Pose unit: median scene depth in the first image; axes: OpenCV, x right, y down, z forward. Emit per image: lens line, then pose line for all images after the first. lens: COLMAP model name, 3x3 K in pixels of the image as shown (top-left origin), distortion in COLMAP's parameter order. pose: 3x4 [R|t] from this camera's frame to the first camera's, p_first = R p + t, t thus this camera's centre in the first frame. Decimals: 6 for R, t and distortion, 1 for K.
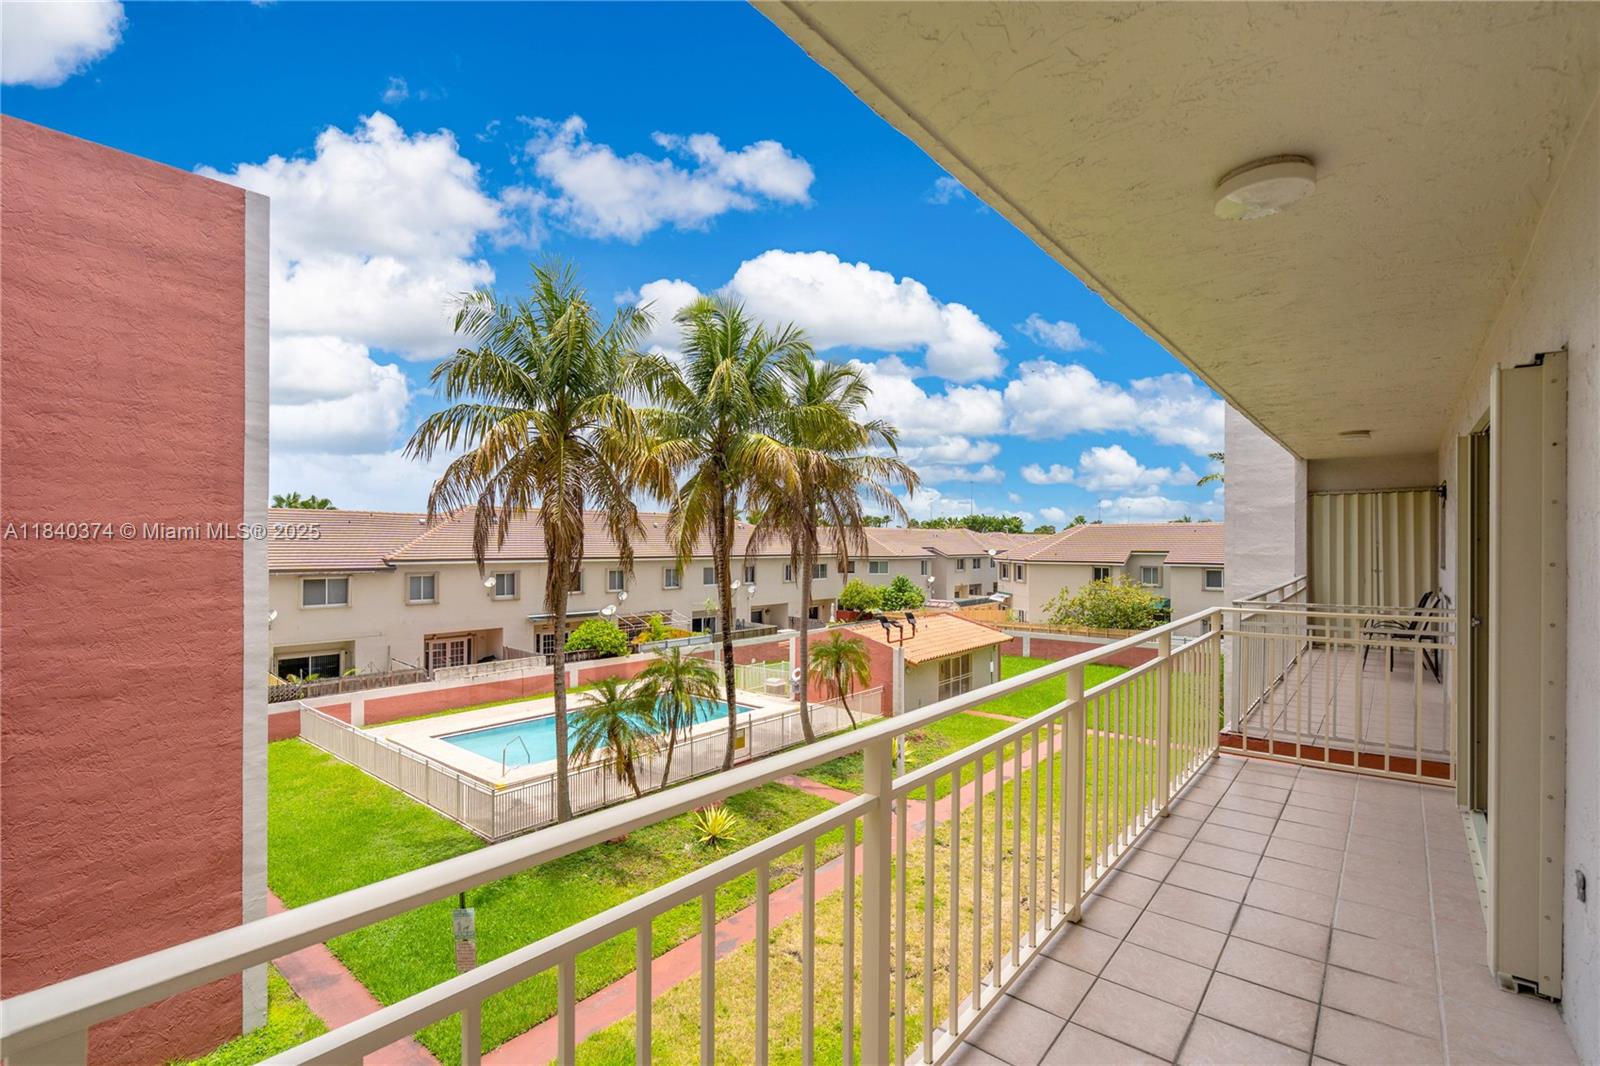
lens RADIAL K [[724.8, 0, 797.1], [0, 724.8, 539.0], [0, 0, 1]] dist [-0.003987, -0.000058]
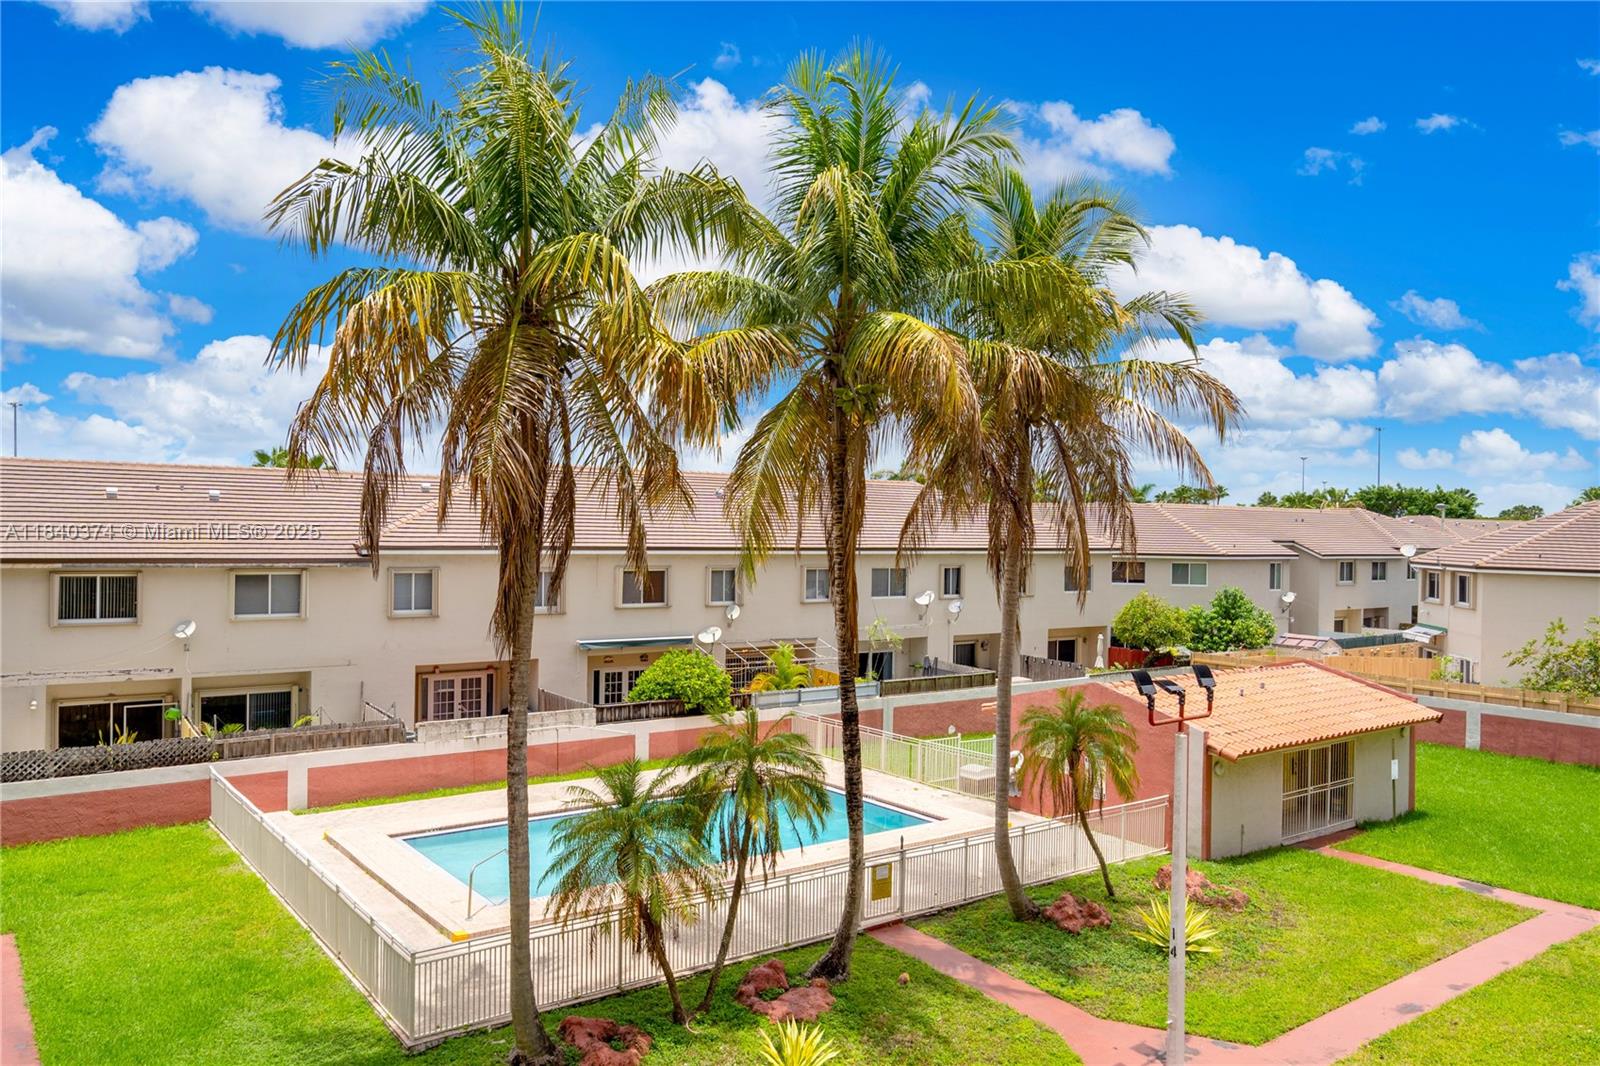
lens RADIAL K [[1160.8, 0, 798.6], [0, 1160.8, 546.6], [0, 0, 1]] dist [0.027323, -0.006610]
pose [[0.975156, 0.015190, -0.220998, 0.047829], [-0.010767, 0.999717, 0.021205, 0.004427], [0.221257, -0.018298, 0.975044, 0.123910]]
